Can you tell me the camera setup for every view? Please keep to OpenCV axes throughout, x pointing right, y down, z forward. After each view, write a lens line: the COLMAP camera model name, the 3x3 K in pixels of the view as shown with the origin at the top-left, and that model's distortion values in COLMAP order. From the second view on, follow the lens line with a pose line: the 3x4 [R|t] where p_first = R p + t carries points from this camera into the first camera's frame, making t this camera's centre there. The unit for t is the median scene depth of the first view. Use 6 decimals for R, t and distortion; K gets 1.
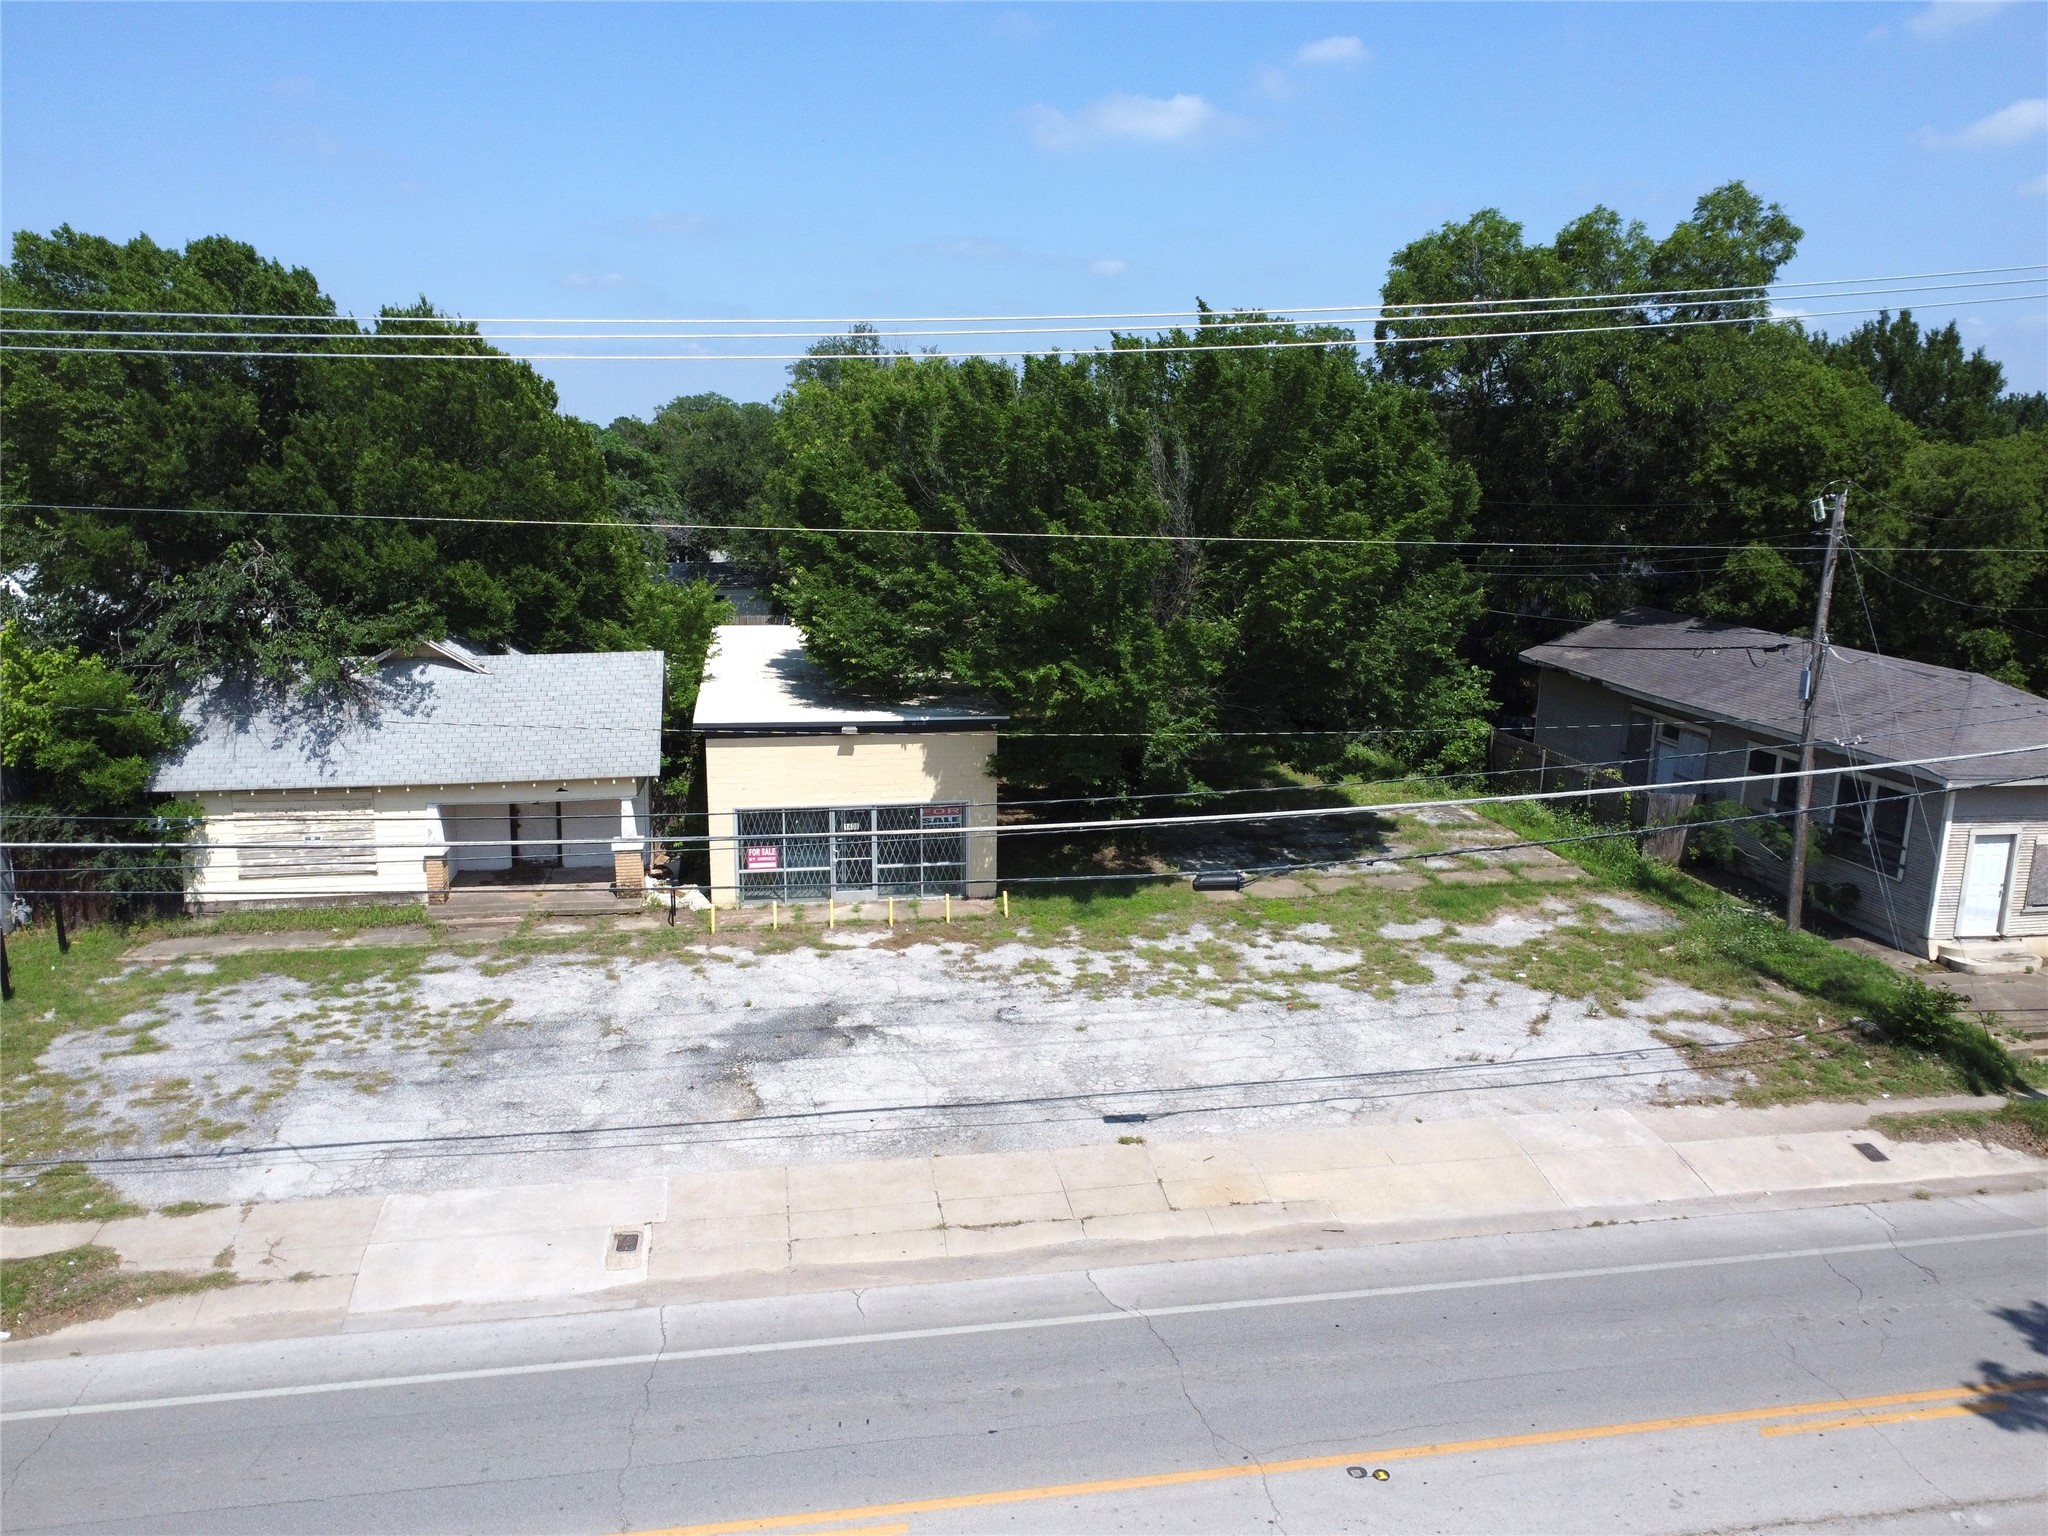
lens RADIAL K [[1548.0, 0, 1011.2], [0, 1548.0, 764.9], [0, 0, 1]] dist [0.006110, 0.000984]
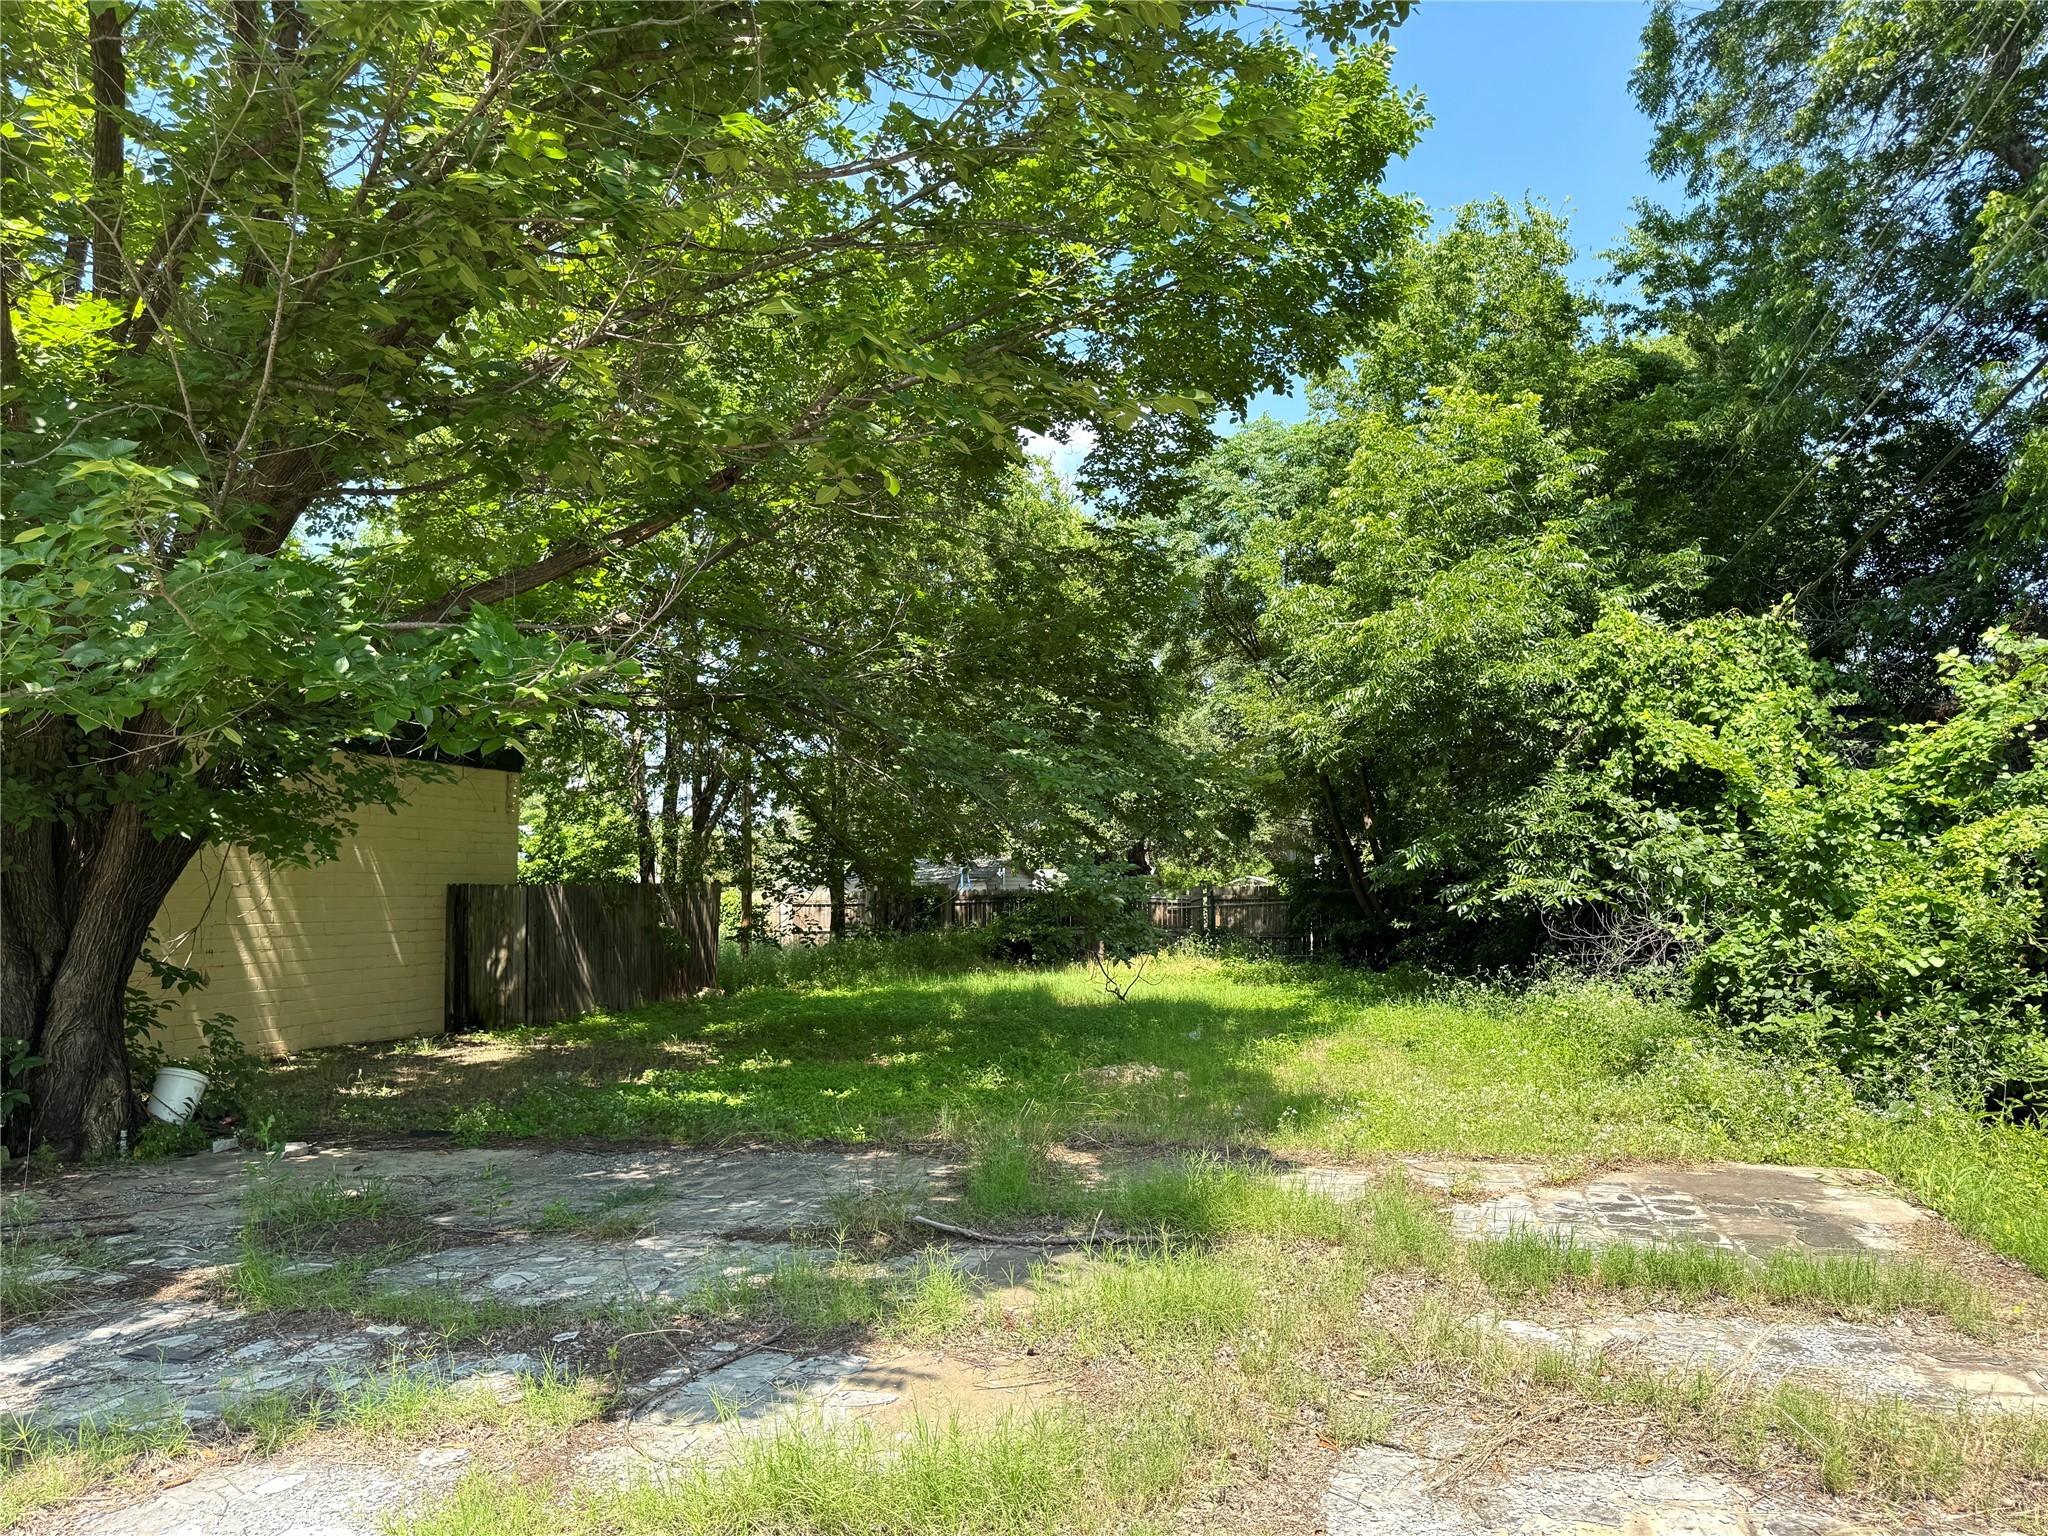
lens RADIAL K [[1450.2, 0, 1031.2], [0, 1450.2, 778.5], [0, 0, 1]] dist [0.036984, -0.050749]
pose [[0.906801, -0.056645, -0.417736, 0.386384], [-0.063341, 0.961373, -0.267861, 0.047611], [0.416773, 0.269356, 0.868186, 1.121400]]
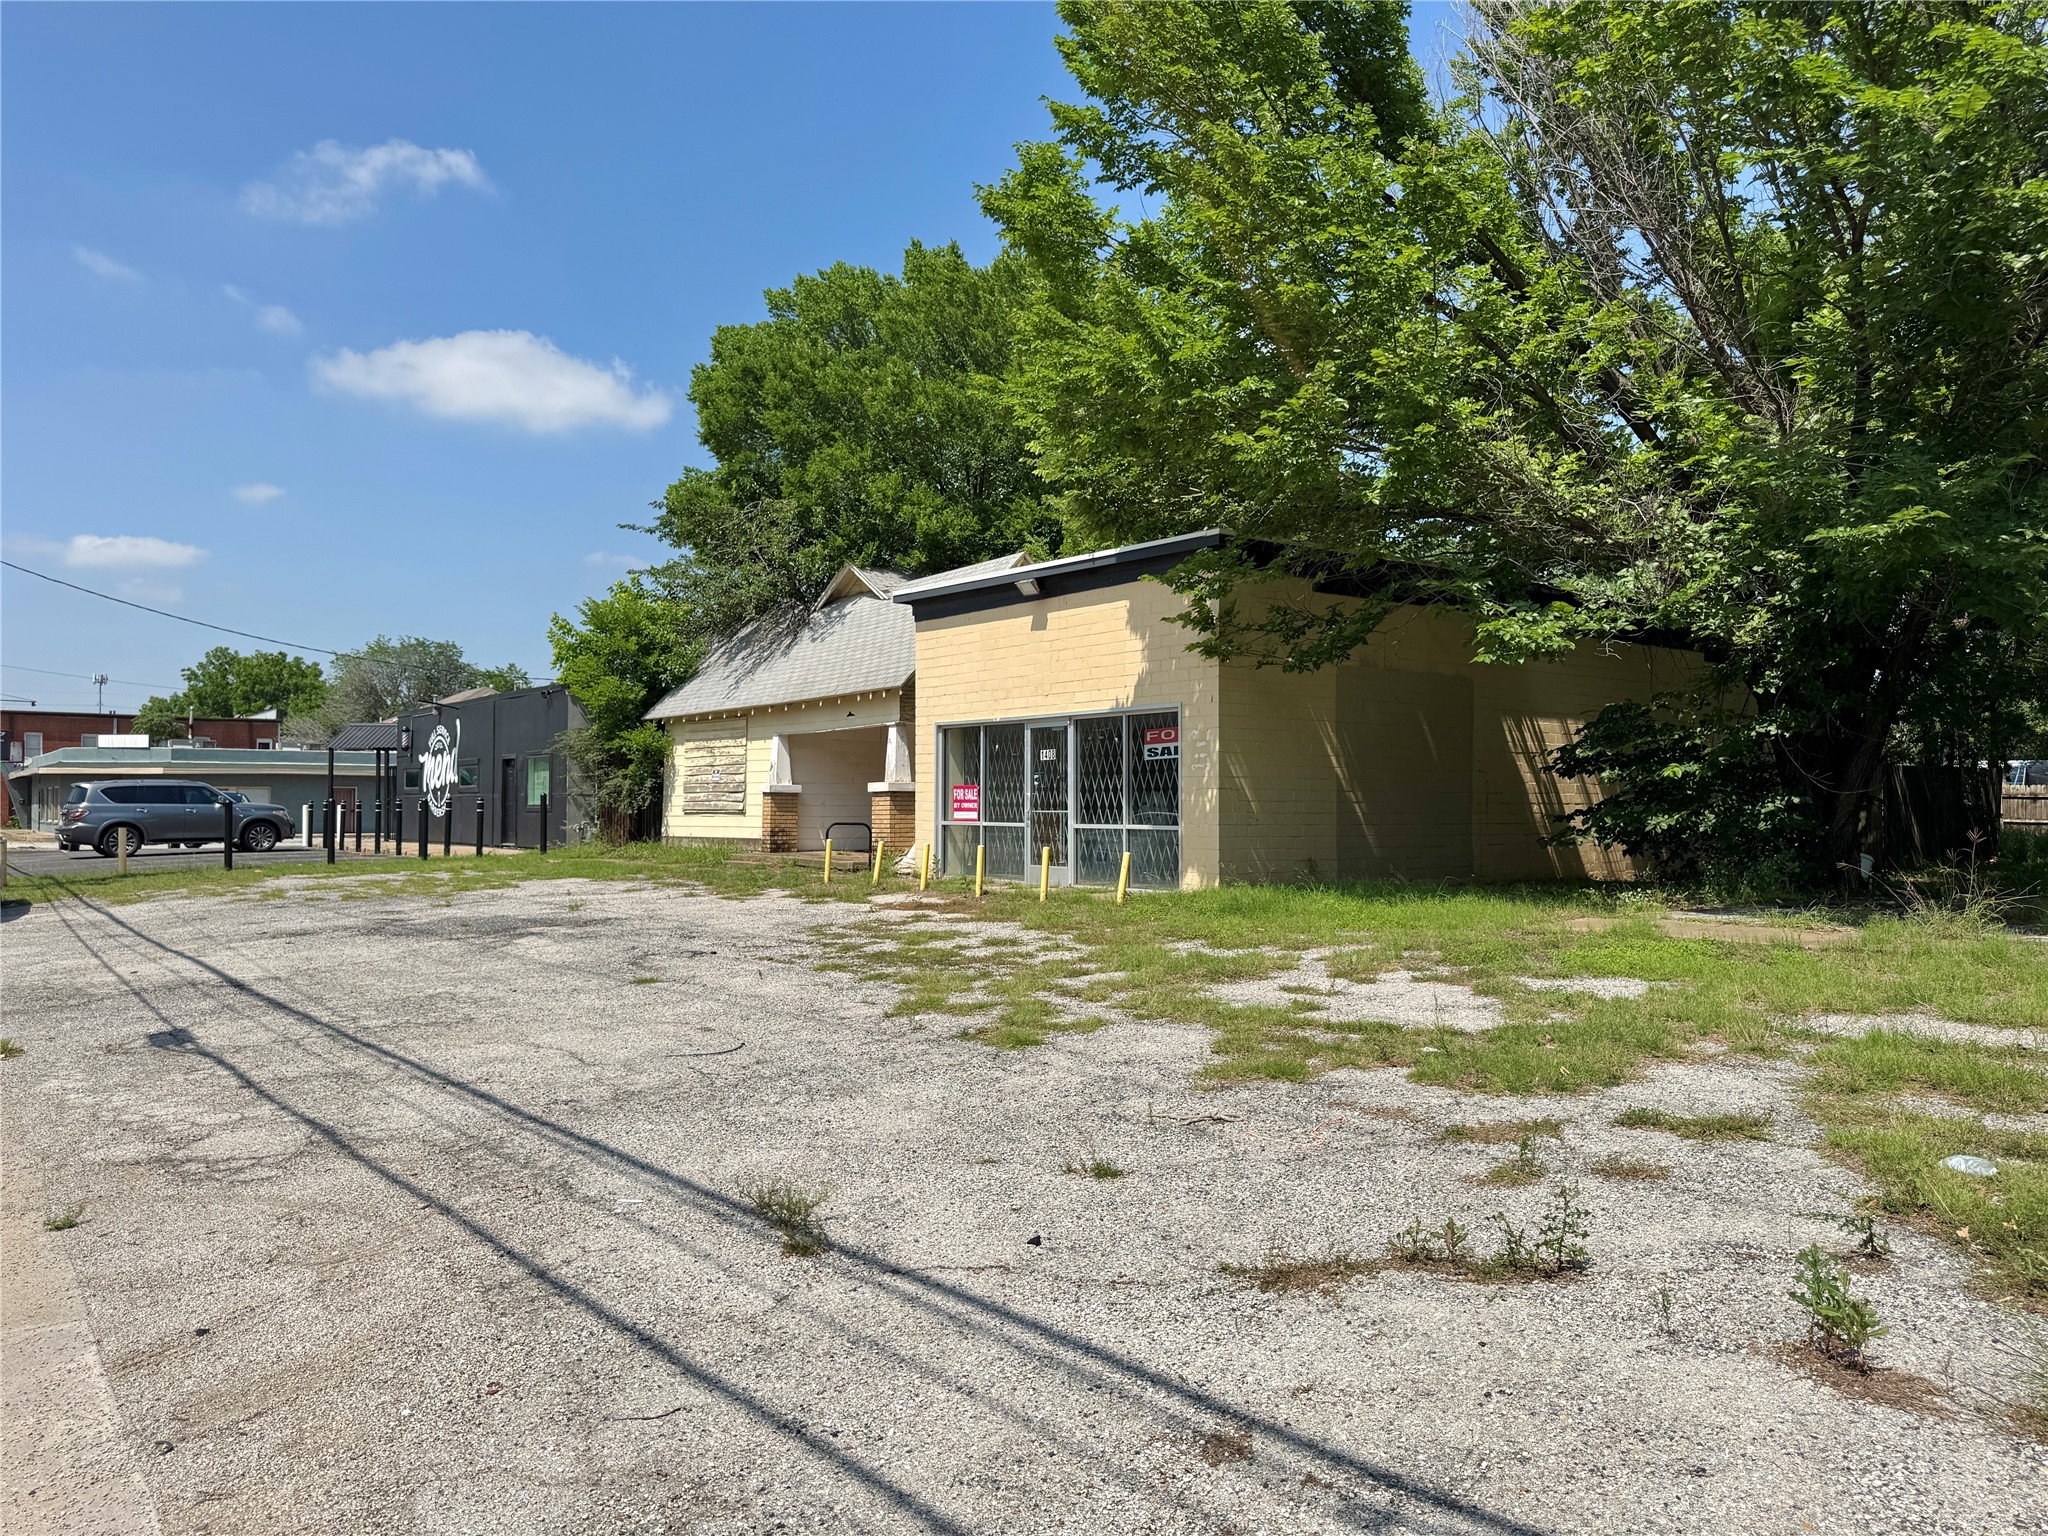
lens RADIAL K [[1442.0, 0, 1025.6], [0, 1442.0, 782.6], [0, 0, 1]] dist [0.093122, -0.129207]
pose [[0.468638, -0.020901, -0.883143, 0.427703], [-0.184203, 0.975433, -0.120833, 0.131870], [0.863972, 0.219304, 0.453275, 0.811765]]
